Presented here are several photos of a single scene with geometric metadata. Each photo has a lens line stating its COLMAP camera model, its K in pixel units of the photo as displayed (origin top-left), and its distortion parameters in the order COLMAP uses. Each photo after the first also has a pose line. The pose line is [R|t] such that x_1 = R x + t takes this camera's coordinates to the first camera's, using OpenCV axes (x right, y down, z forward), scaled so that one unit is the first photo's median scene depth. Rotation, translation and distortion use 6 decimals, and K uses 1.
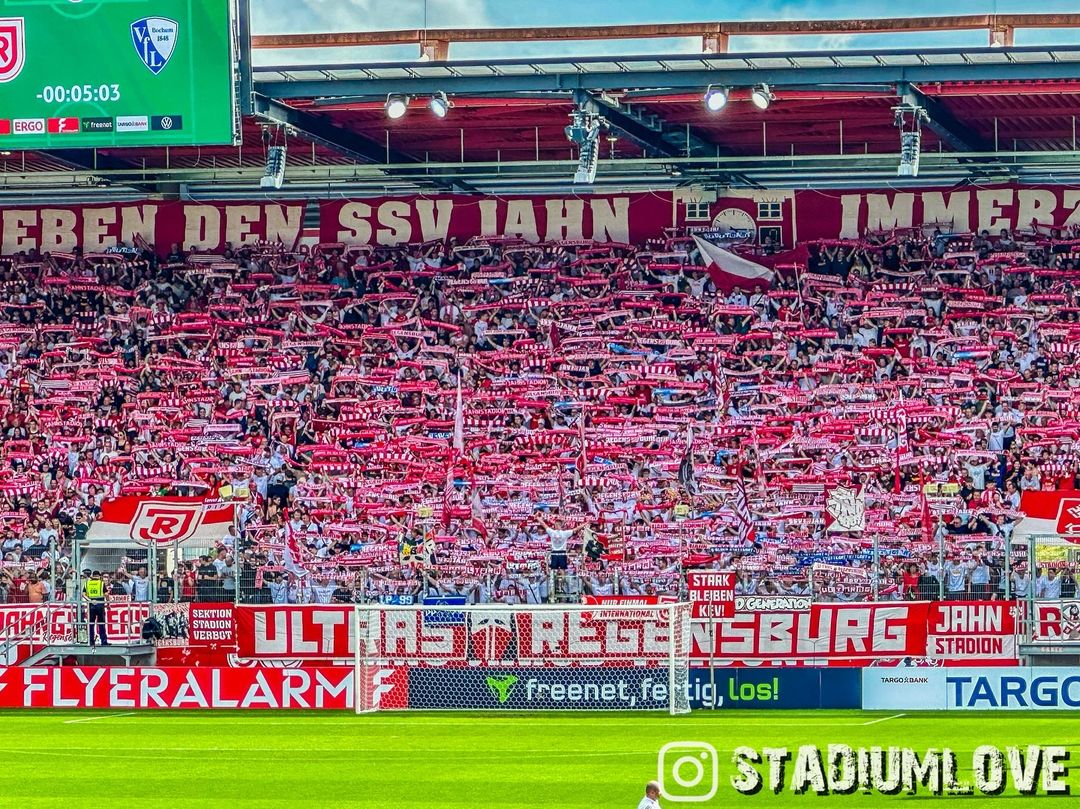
lens RADIAL K [[5230.5, 0, 540.0], [0, 5230.5, 404.5], [0, 0, 1]] dist [-0.459610, 10.775273]
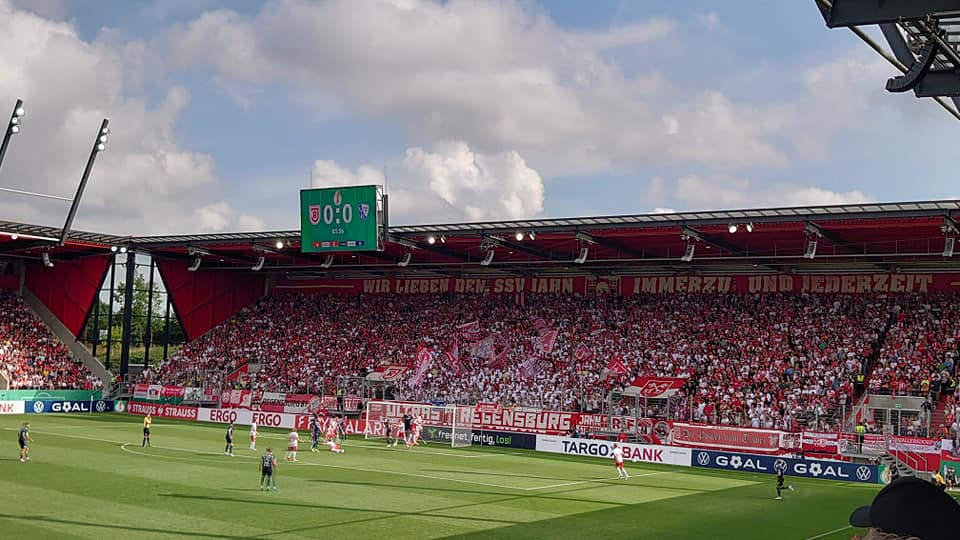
lens RADIAL K [[1107.1, 0, 497.9], [0, 1107.1, 278.1], [0, 0, 1]] dist [0.298087, -1.267423]
pose [[0.924991, 0.018783, -0.379526, 0.259854], [-0.045522, 0.997062, -0.061604, 0.004032], [0.377254, 0.074260, 0.923128, 0.419688]]
